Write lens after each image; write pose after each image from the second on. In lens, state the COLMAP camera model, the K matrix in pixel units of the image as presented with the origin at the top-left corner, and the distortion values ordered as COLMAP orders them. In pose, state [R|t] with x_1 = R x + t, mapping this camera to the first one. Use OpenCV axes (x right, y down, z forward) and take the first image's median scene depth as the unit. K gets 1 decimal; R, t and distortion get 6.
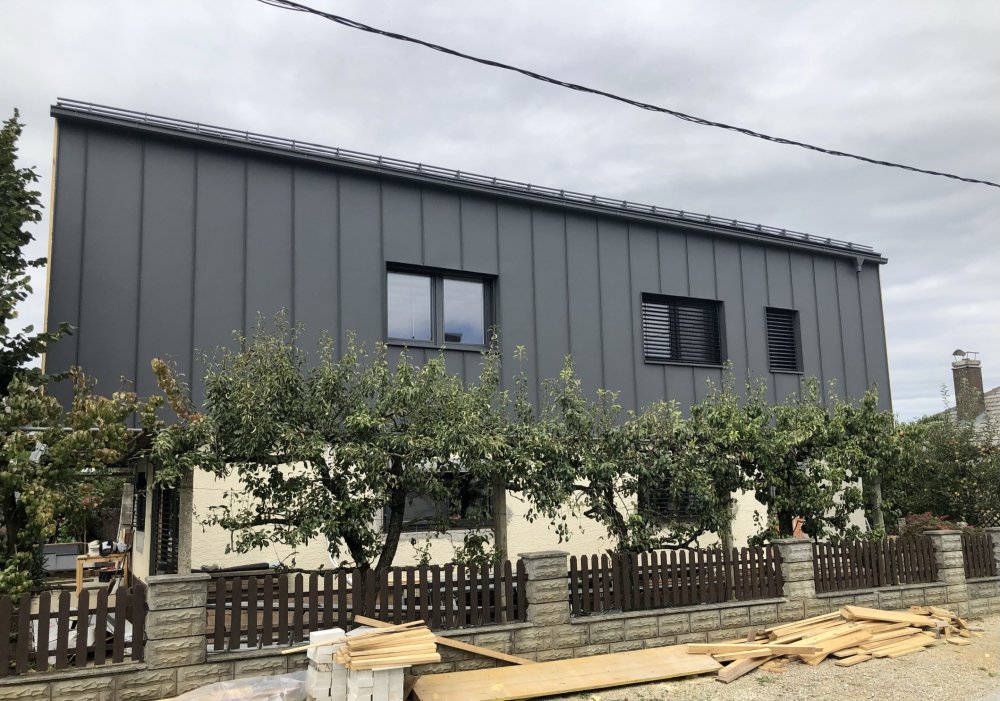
lens RADIAL K [[815.5, 0, 499.7], [0, 815.5, 358.7], [0, 0, 1]] dist [0.008808, 0.010959]
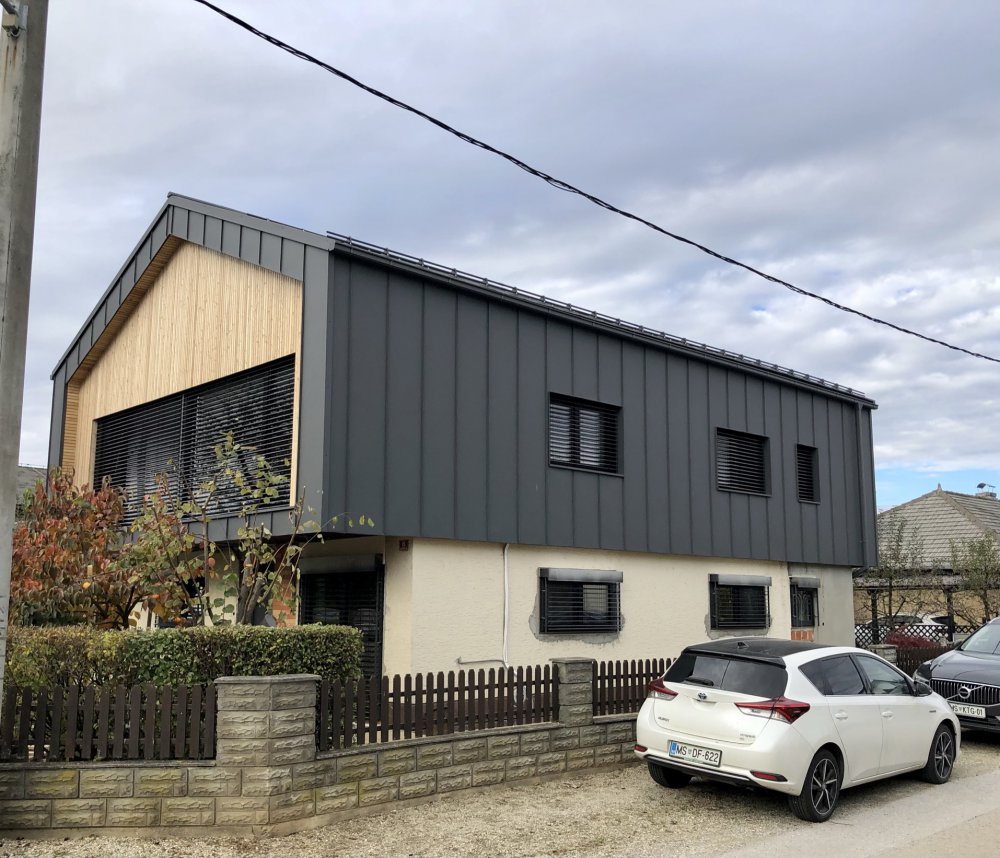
lens RADIAL K [[982.1, 0, 460.6], [0, 982.1, 446.6], [0, 0, 1]] dist [0.007663, 0.000000]
pose [[0.972123, 0.066788, 0.224759, -0.440267], [-0.068764, 0.997633, 0.000965, -0.029262], [-0.224162, -0.016393, 0.974414, -0.227552]]
